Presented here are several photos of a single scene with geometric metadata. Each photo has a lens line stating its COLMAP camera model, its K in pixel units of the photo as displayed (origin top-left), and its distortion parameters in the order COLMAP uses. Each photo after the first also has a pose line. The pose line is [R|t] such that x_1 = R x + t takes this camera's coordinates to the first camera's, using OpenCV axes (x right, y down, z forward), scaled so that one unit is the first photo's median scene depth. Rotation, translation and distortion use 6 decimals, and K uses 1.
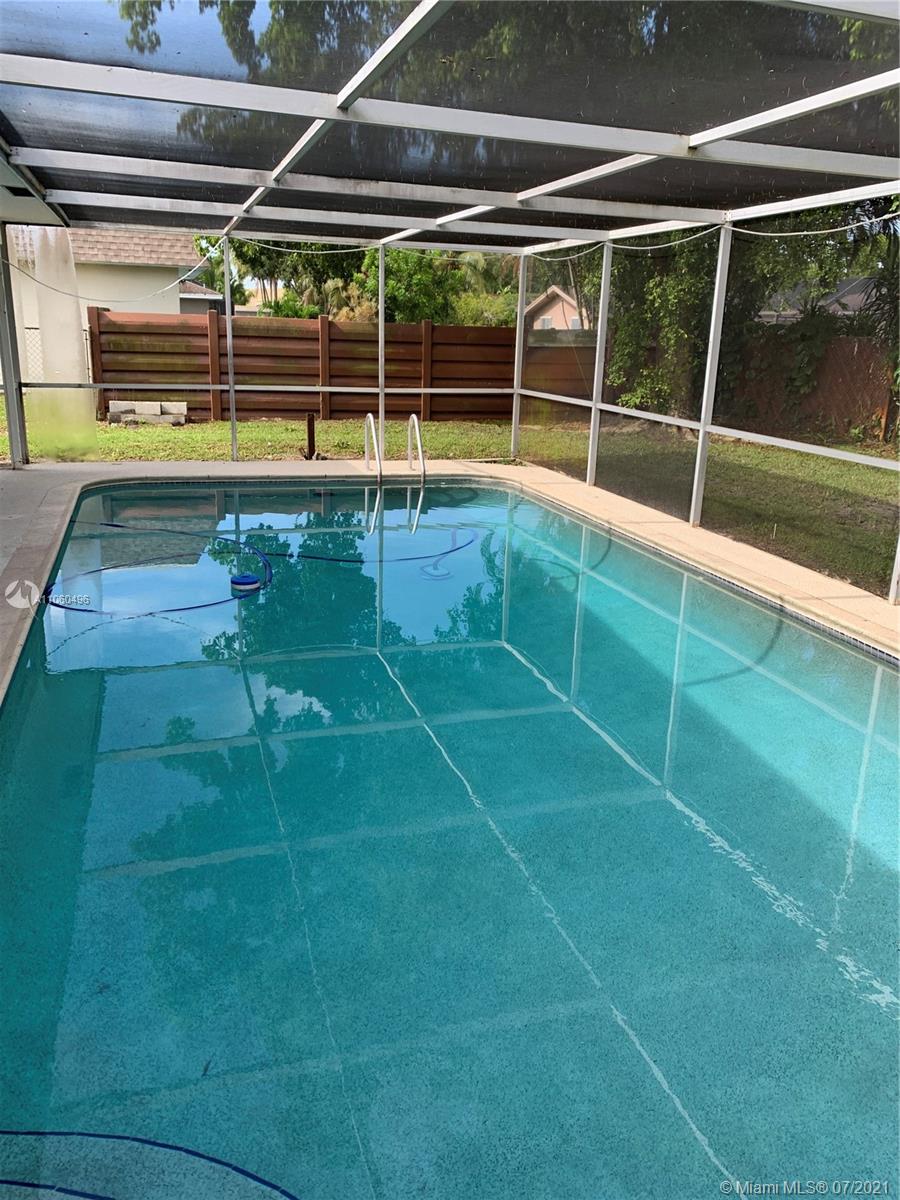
lens RADIAL K [[910.9, 0, 454.7], [0, 910.9, 588.7], [0, 0, 1]] dist [0.093327, -0.187277]
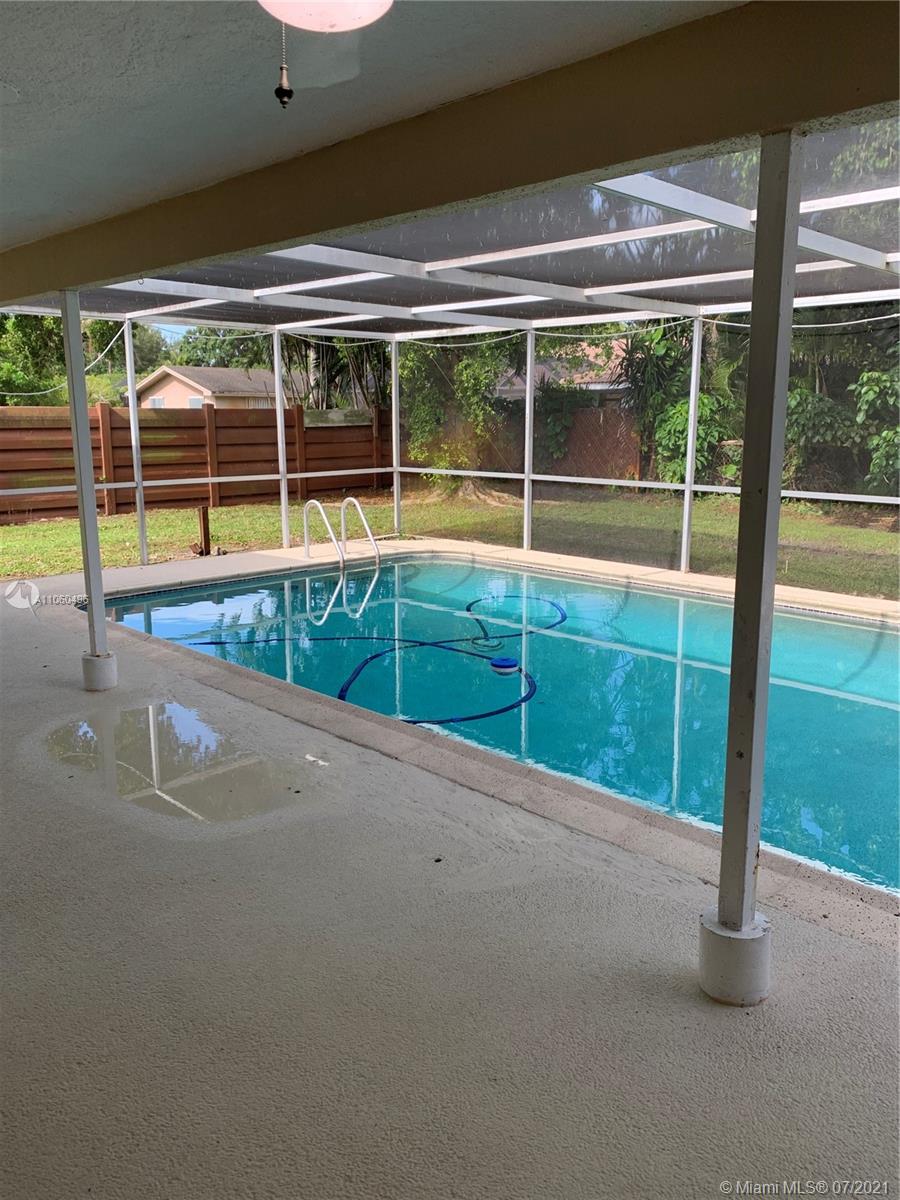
lens RADIAL K [[910.9, 0, 454.7], [0, 910.9, 588.7], [0, 0, 1]] dist [0.093327, -0.187277]
pose [[0.890131, -0.119725, 0.439696, -0.355836], [0.153993, 0.987138, -0.042957, -0.030676], [-0.428898, 0.105948, 0.897119, 0.069228]]
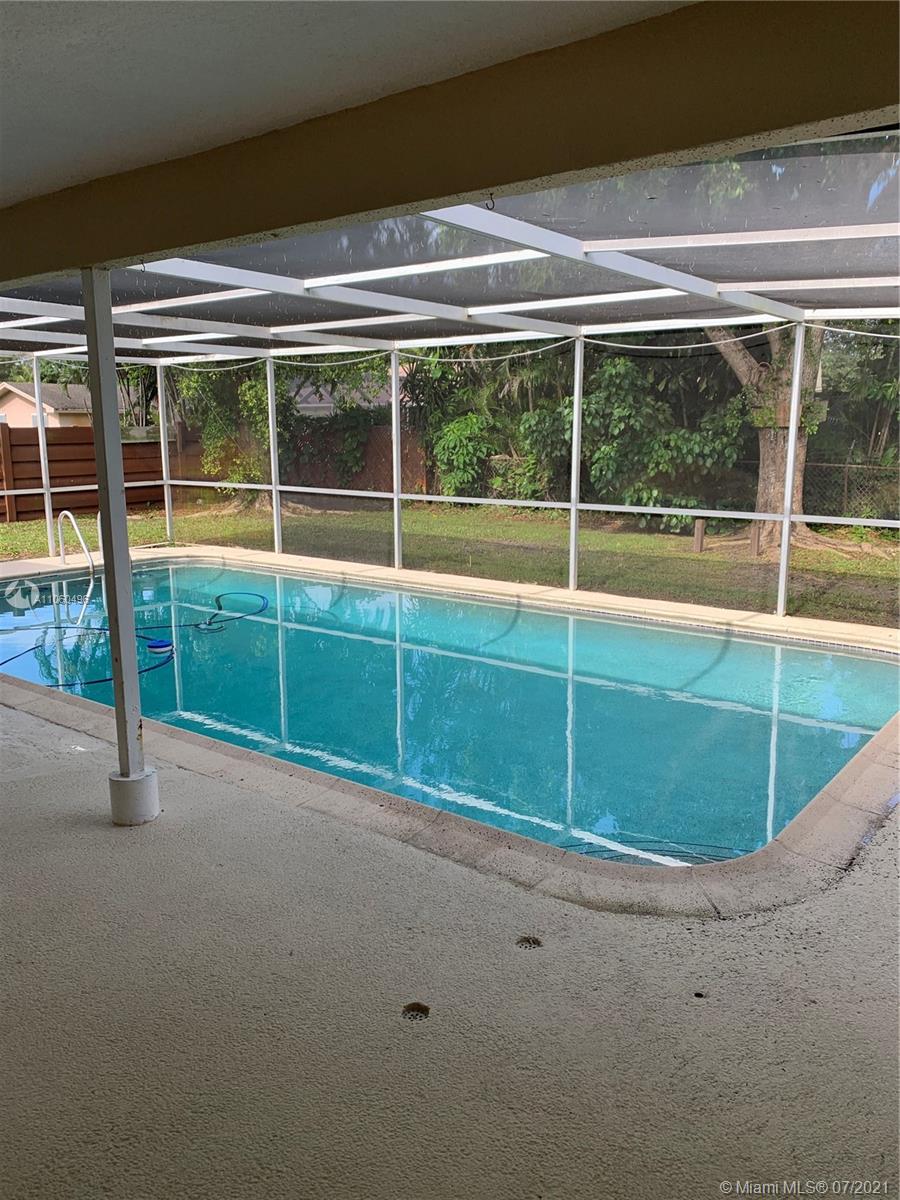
lens RADIAL K [[910.9, 0, 454.7], [0, 910.9, 588.7], [0, 0, 1]] dist [0.093327, -0.187277]
pose [[0.825447, -0.134657, 0.548183, -0.284499], [0.185407, 0.981928, -0.037980, 0.018443], [-0.533161, 0.132988, 0.835496, -0.104539]]
